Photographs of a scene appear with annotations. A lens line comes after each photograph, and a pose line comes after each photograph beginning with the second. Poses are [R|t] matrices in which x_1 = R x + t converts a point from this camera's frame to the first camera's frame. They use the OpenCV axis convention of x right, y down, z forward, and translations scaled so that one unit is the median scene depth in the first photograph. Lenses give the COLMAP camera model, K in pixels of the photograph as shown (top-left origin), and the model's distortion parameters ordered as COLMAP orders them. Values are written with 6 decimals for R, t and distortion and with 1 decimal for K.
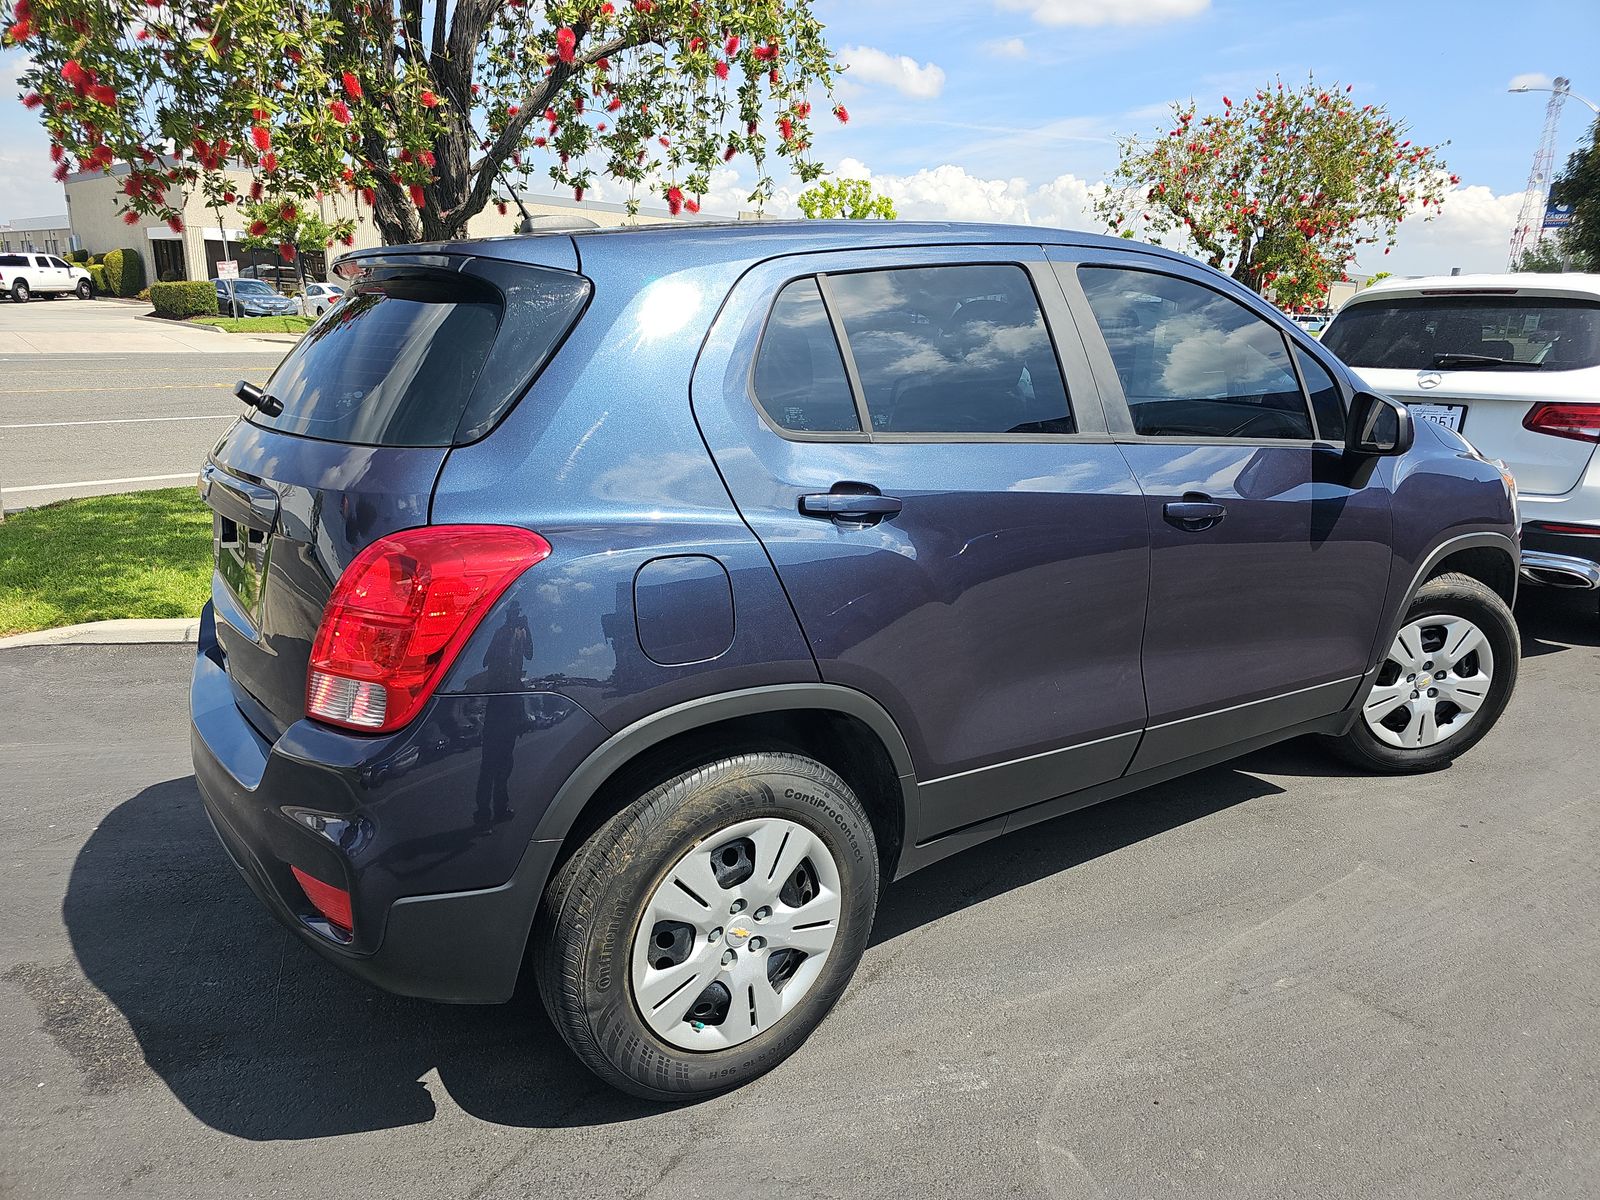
lens RADIAL K [[1088.0, 0, 798.0], [0, 1088.0, 598.2], [0, 0, 1]] dist [0.010682, -0.001940]
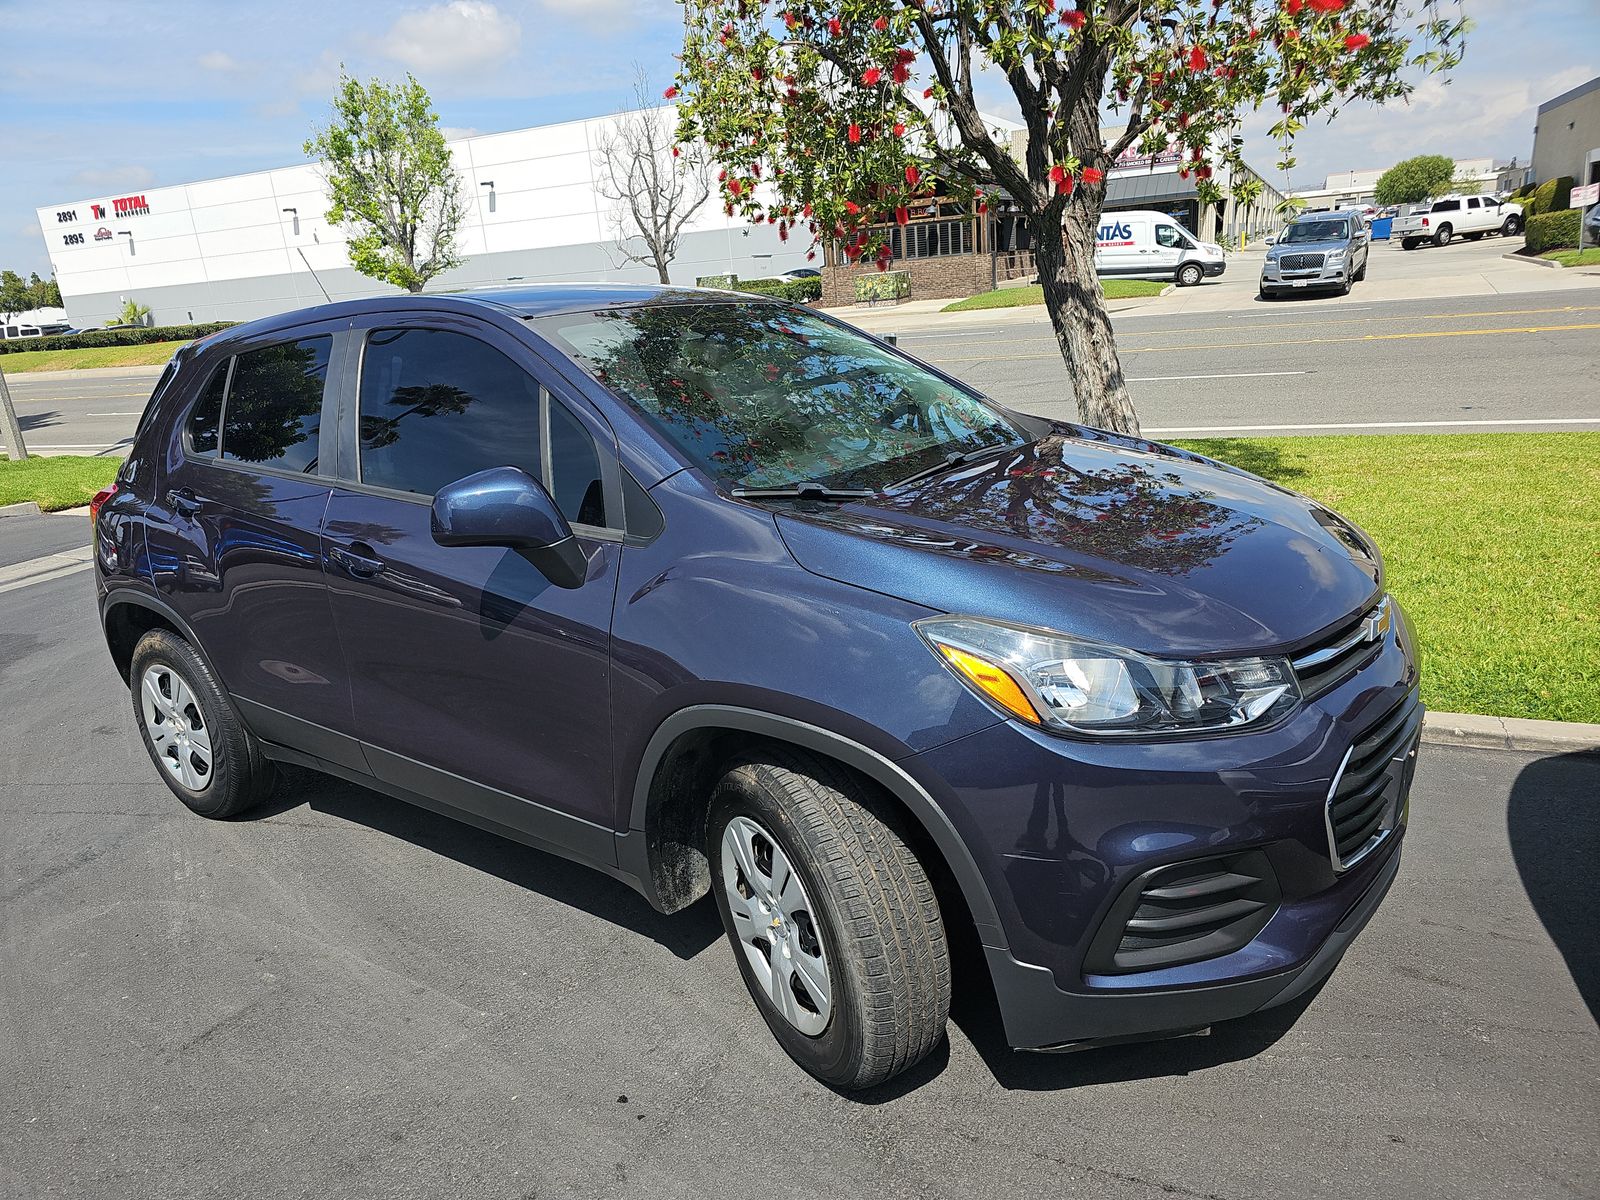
lens RADIAL K [[1088.0, 0, 793.0], [0, 1088.0, 594.4], [0, 0, 1]] dist [0.010682, -0.001940]
pose [[0.322622, 0.210843, -0.922746, 0.124536], [-0.155714, 0.973415, 0.167978, -0.024340], [0.933632, 0.089491, 0.346876, 0.084997]]
